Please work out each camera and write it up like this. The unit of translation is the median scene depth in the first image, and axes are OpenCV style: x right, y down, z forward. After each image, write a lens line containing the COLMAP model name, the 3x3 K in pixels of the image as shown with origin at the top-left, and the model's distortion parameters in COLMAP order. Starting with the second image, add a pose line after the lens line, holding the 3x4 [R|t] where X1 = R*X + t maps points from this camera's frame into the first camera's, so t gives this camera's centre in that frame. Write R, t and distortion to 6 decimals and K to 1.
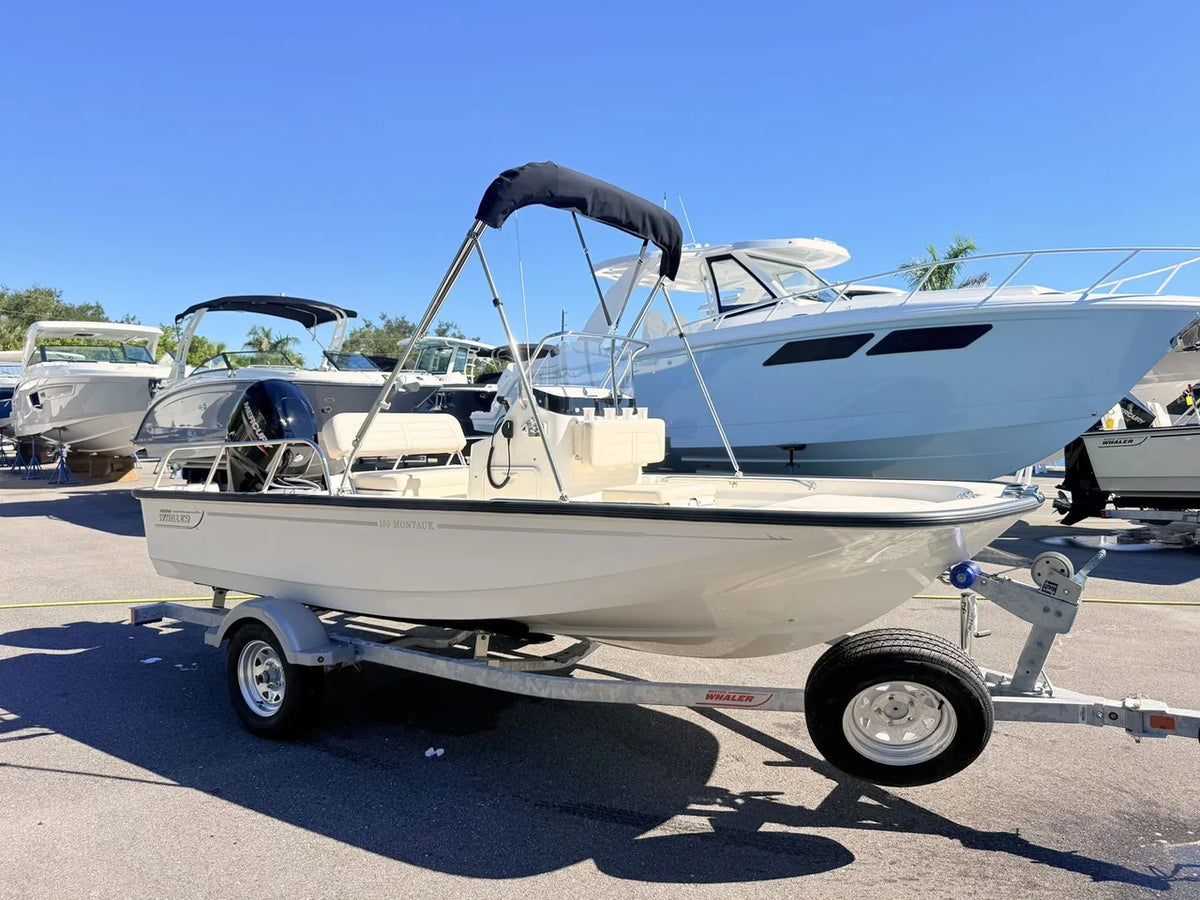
lens RADIAL K [[845.0, 0, 600.7], [0, 845.0, 455.7], [0, 0, 1]] dist [0.053776, -0.074140]
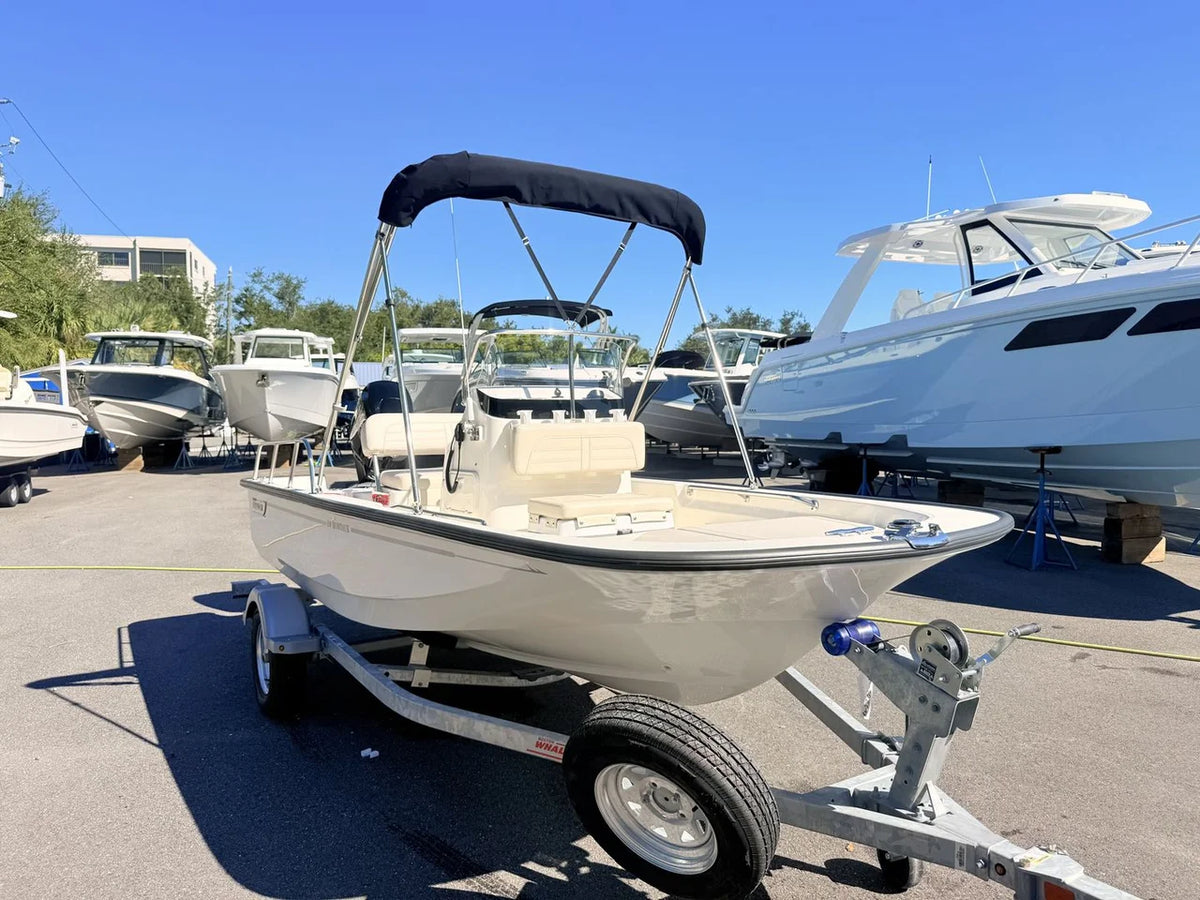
lens RADIAL K [[837.3, 0, 598.7], [0, 837.3, 454.8], [0, 0, 1]] dist [0.136476, -0.244097]
pose [[0.912247, 0.022938, -0.408999, 0.430930], [-0.018547, 0.999720, 0.014699, -0.023010], [0.409222, -0.005823, 0.912416, 0.182153]]
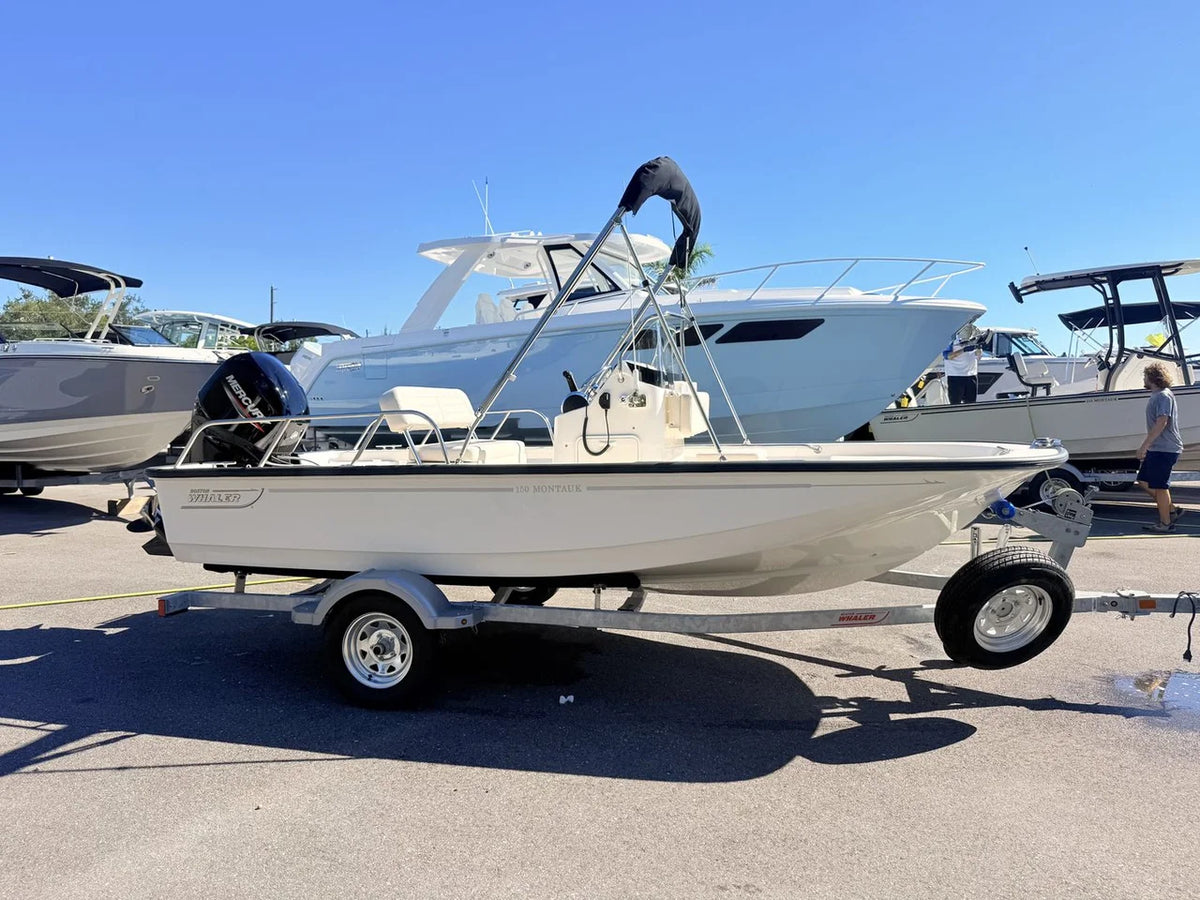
lens RADIAL K [[841.2, 0, 597.3], [0, 841.2, 455.3], [0, 0, 1]] dist [0.080161, -0.116427]
pose [[0.943071, -0.021260, 0.331912, -0.479645], [0.016179, 0.999706, 0.018064, 0.019350], [-0.332198, -0.011666, 0.943137, -0.017967]]
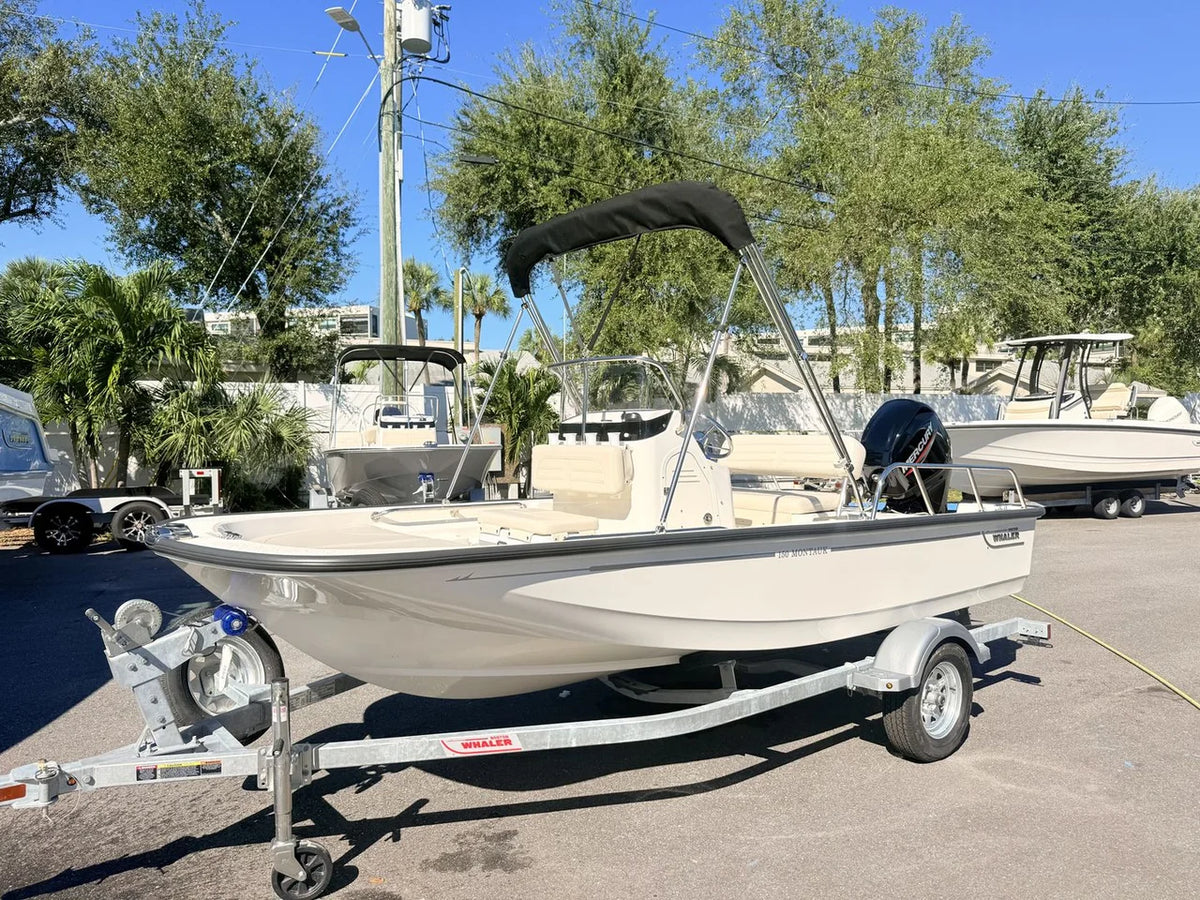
lens RADIAL K [[845.0, 0, 600.7], [0, 845.0, 455.7], [0, 0, 1]] dist [0.053776, -0.074140]
pose [[-0.306662, 0.032424, -0.951266, 0.966851], [-0.036448, 0.998287, 0.045776, -0.078600], [0.951120, 0.048710, -0.304955, 1.356371]]
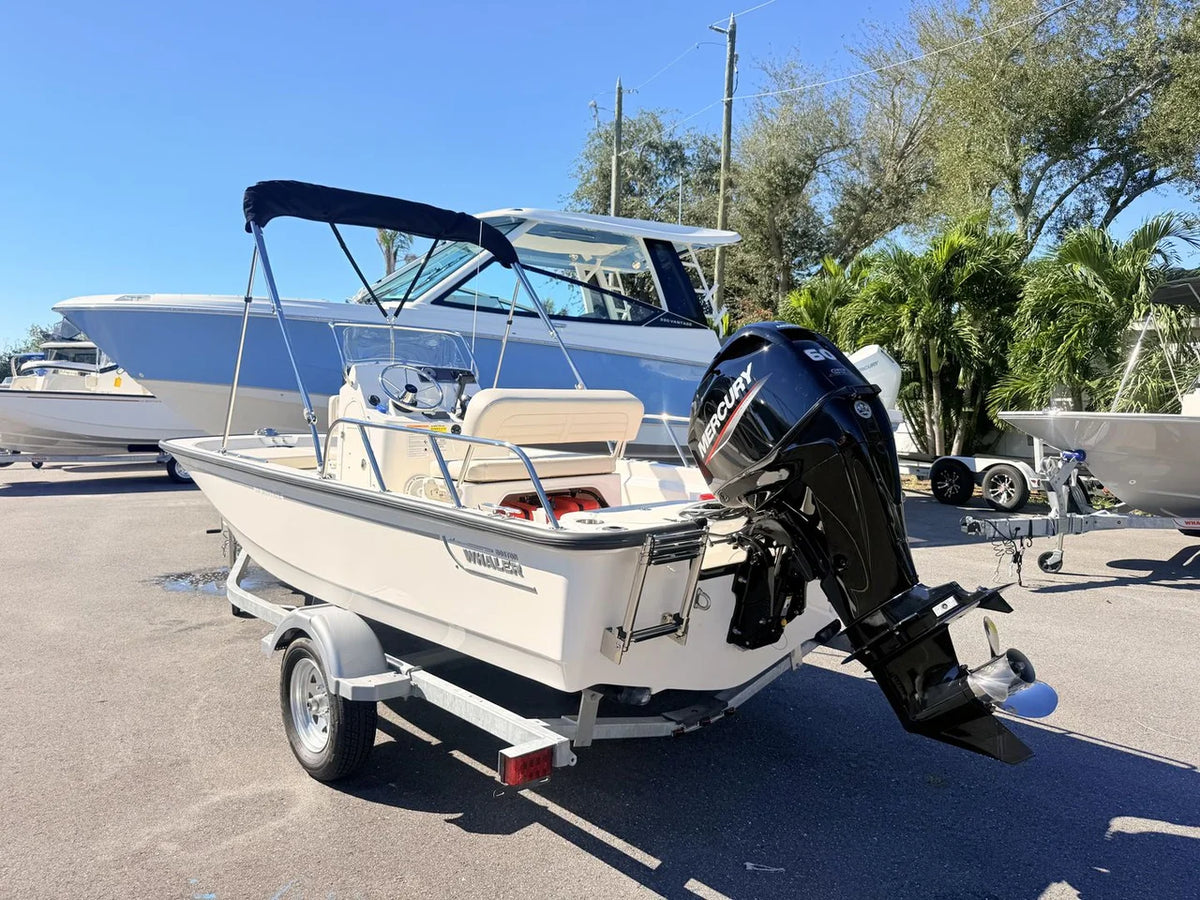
lens RADIAL K [[837.3, 0, 598.7], [0, 837.3, 454.8], [0, 0, 1]] dist [0.136476, -0.244097]
pose [[-0.971454, -0.021164, 0.236280, -0.565893], [0.004293, 0.994281, 0.106710, -0.090011], [-0.237187, 0.104678, -0.965808, 2.157057]]
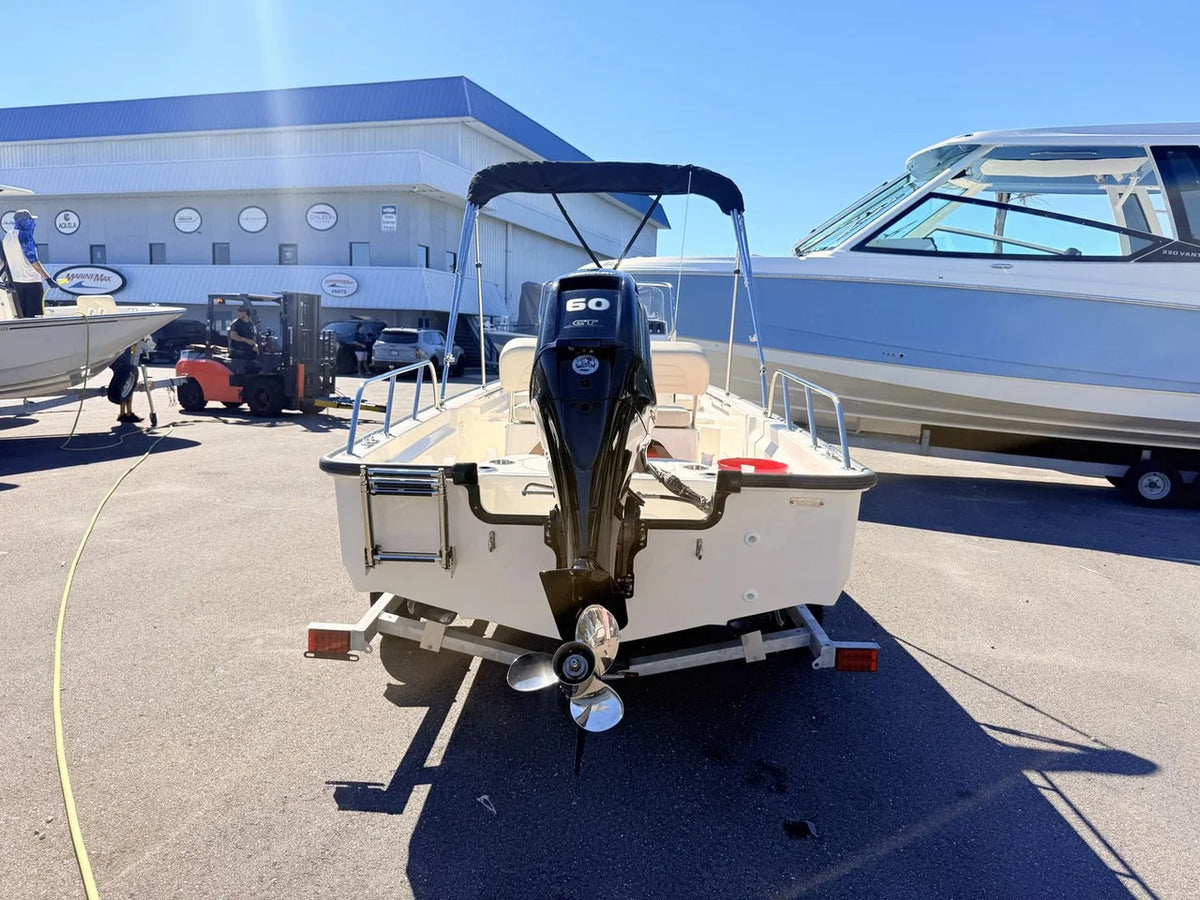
lens RADIAL K [[845.0, 0, 600.7], [0, 845.0, 455.7], [0, 0, 1]] dist [0.053776, -0.074140]
pose [[-0.536472, -0.126629, 0.834364, -1.134474], [0.010566, 0.987593, 0.156677, -0.082730], [-0.843852, 0.092869, -0.528479, 1.775895]]
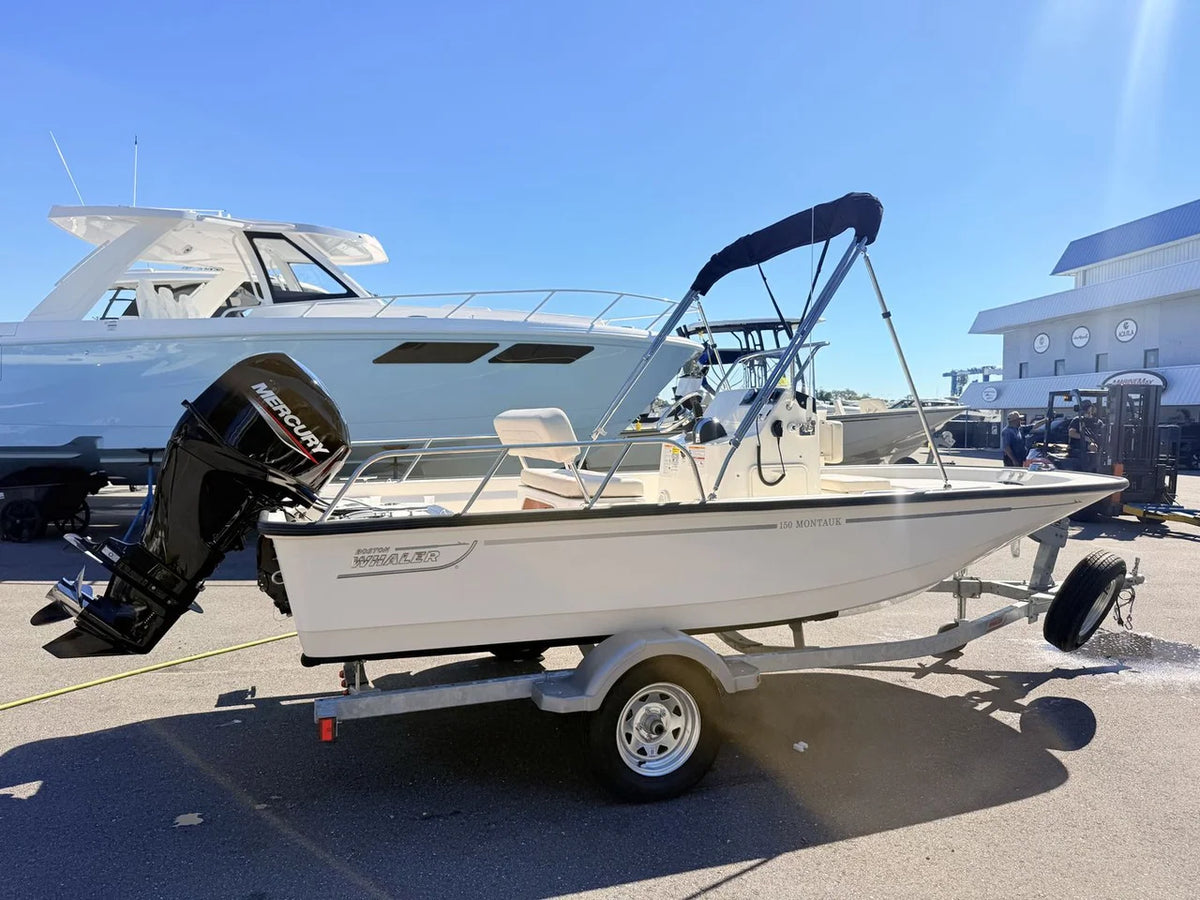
lens RADIAL K [[837.3, 0, 598.7], [0, 837.3, 454.8], [0, 0, 1]] dist [0.136476, -0.244097]
pose [[0.588501, -0.018402, 0.808287, -1.089670], [0.019939, 0.999767, 0.008244, -0.011932], [-0.808251, 0.011265, 0.588731, 0.561614]]
